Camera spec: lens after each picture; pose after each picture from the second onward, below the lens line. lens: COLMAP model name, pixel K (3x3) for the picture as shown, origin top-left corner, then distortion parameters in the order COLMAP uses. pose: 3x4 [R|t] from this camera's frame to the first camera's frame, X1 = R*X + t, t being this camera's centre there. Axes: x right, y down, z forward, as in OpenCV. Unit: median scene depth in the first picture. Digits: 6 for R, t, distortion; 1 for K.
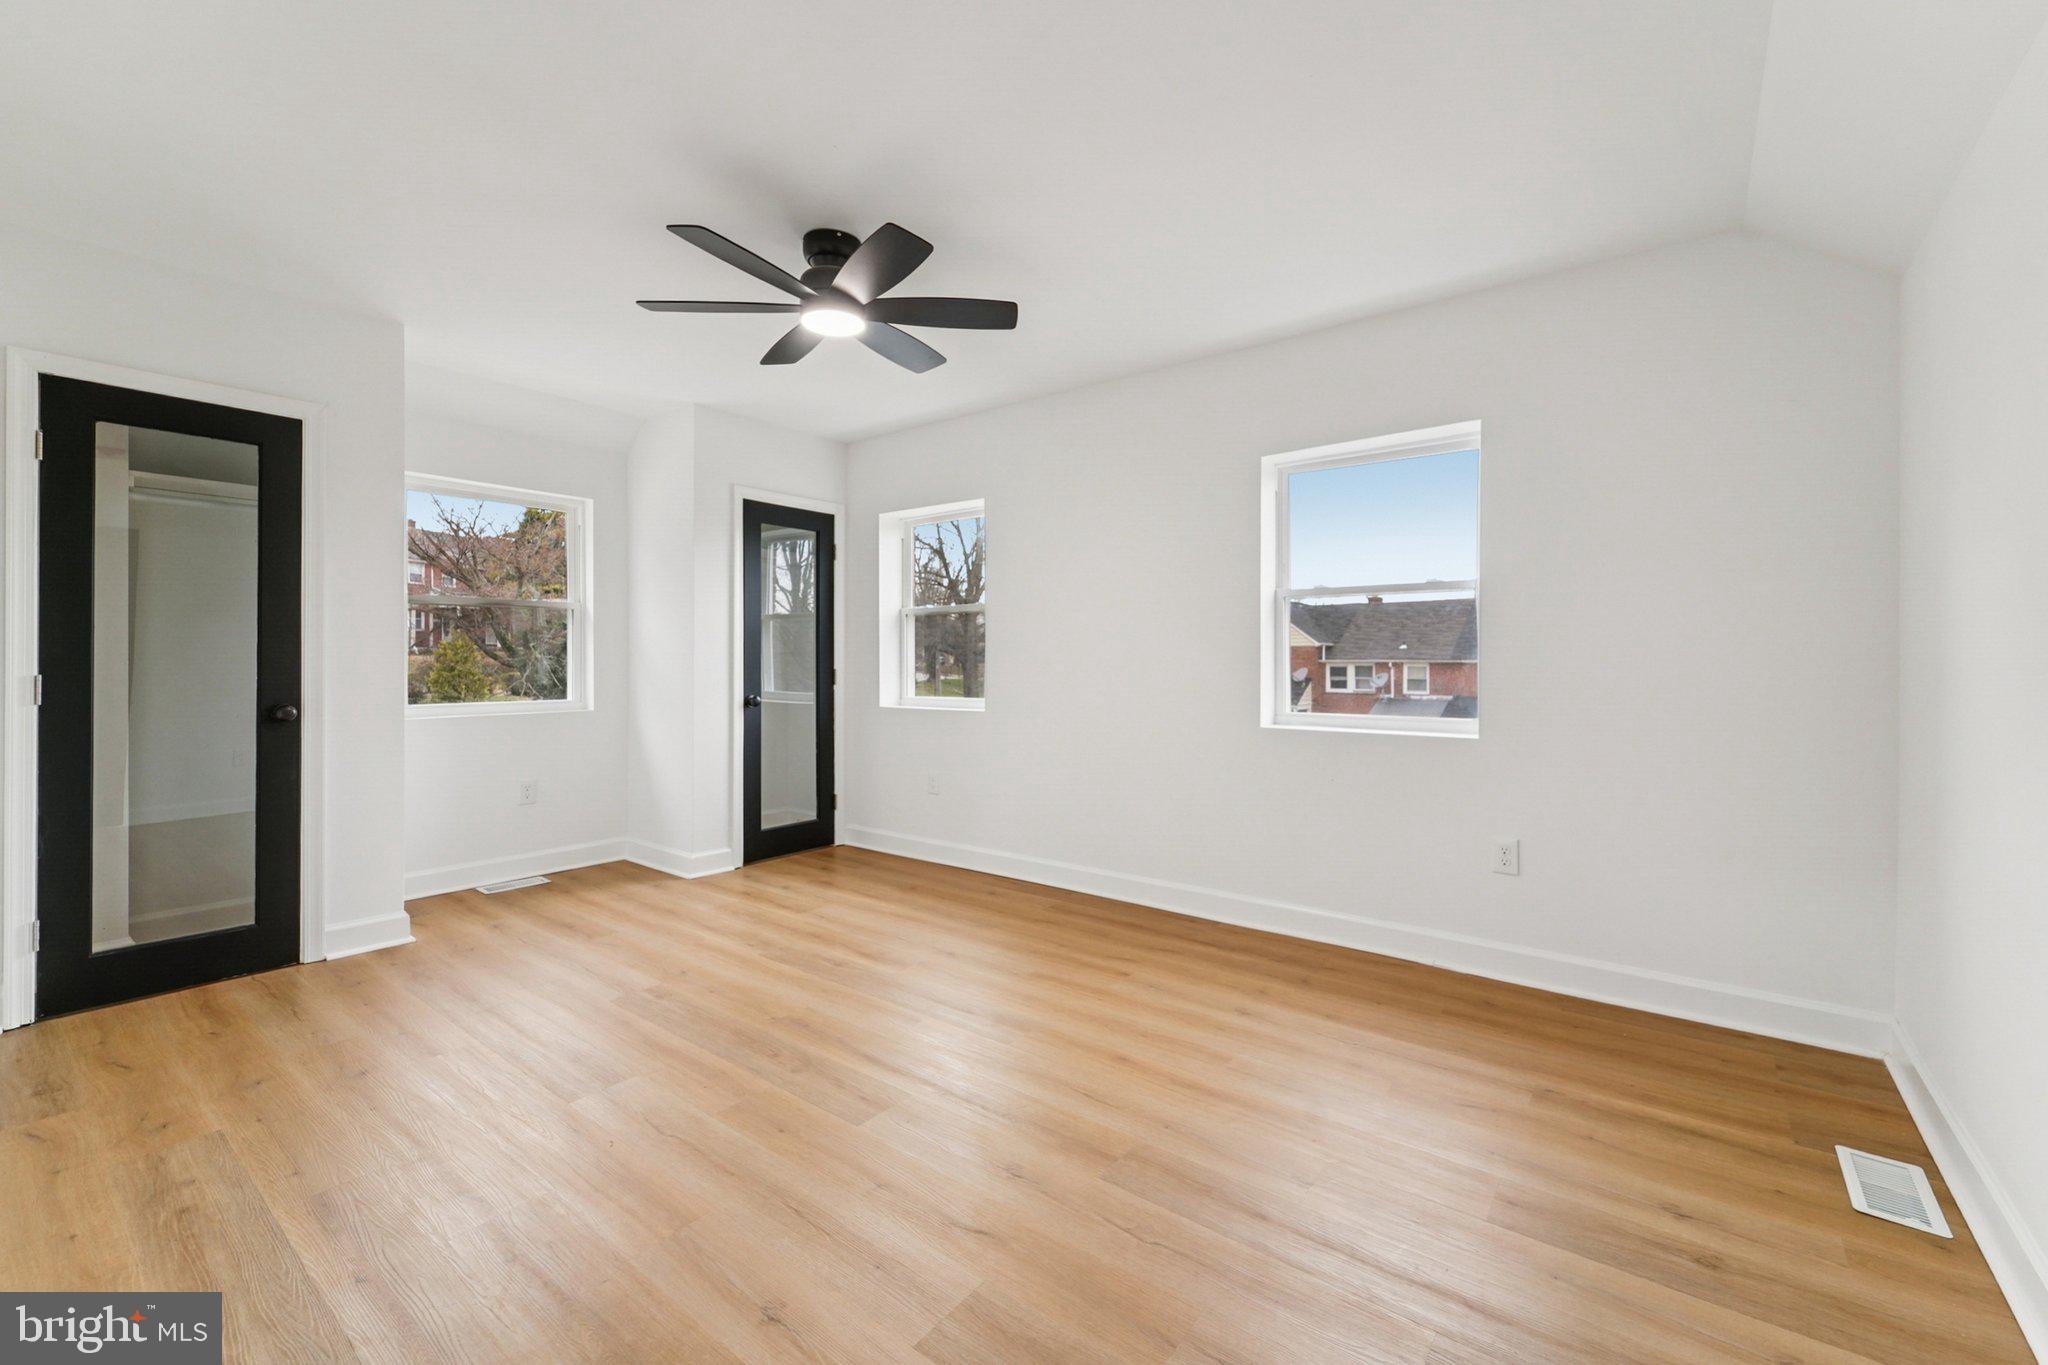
lens RADIAL K [[821.7, 0, 1034.2], [0, 821.7, 693.2], [0, 0, 1]] dist [0.018253, -0.006907]
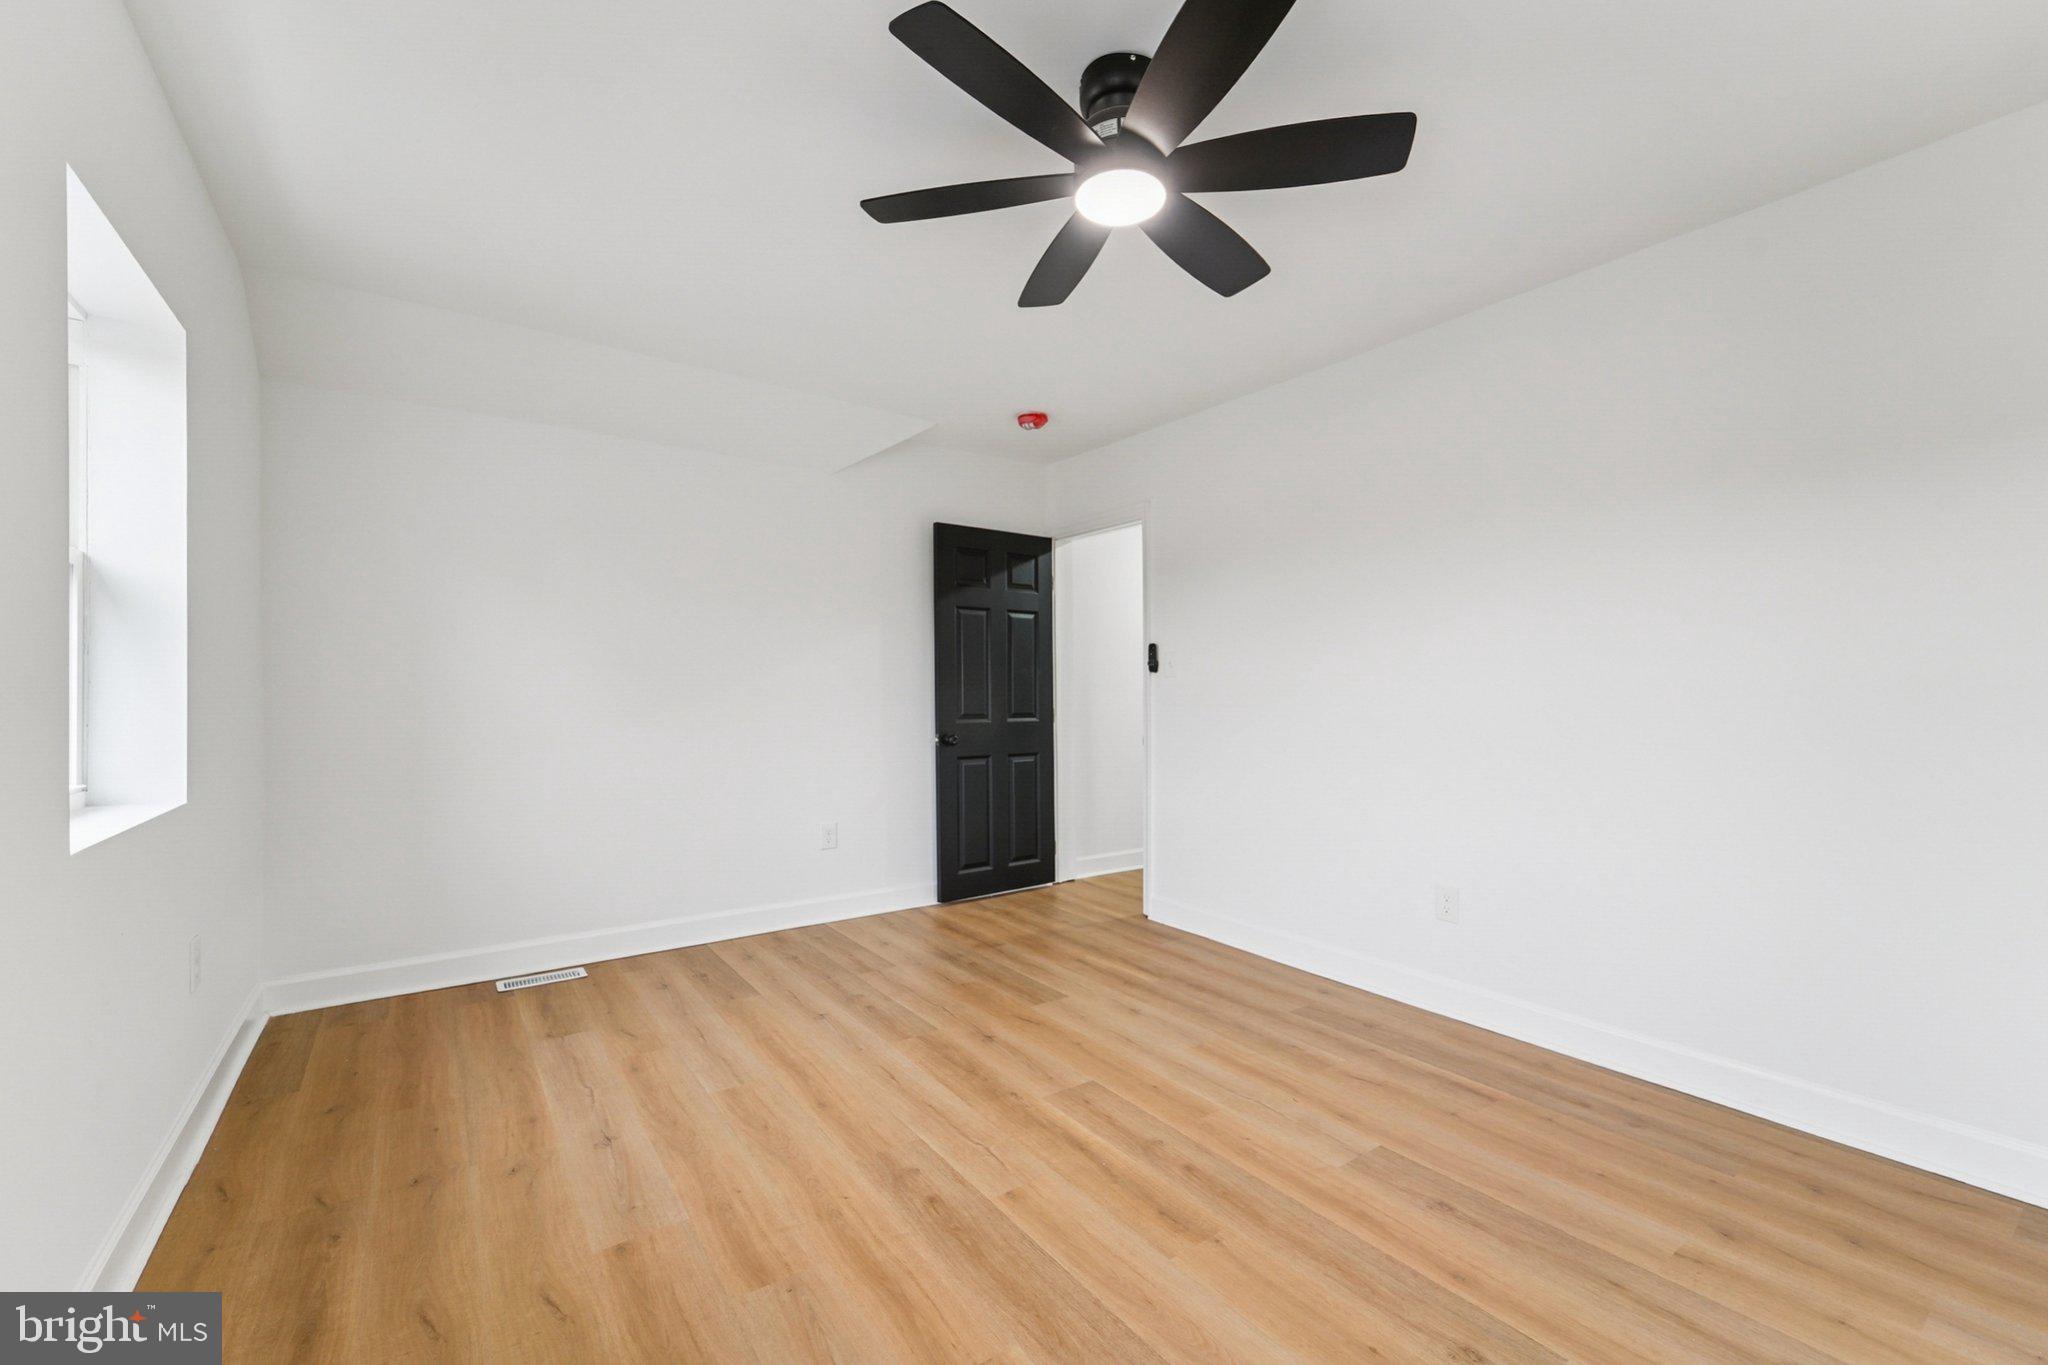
lens RADIAL K [[821.7, 0, 1034.2], [0, 821.7, 693.2], [0, 0, 1]] dist [0.018253, -0.006907]
pose [[-0.957868, -0.002662, 0.287196, -0.411709], [0.007769, 0.999351, 0.035175, -0.069587], [-0.287103, 0.035924, -0.957226, 1.864571]]
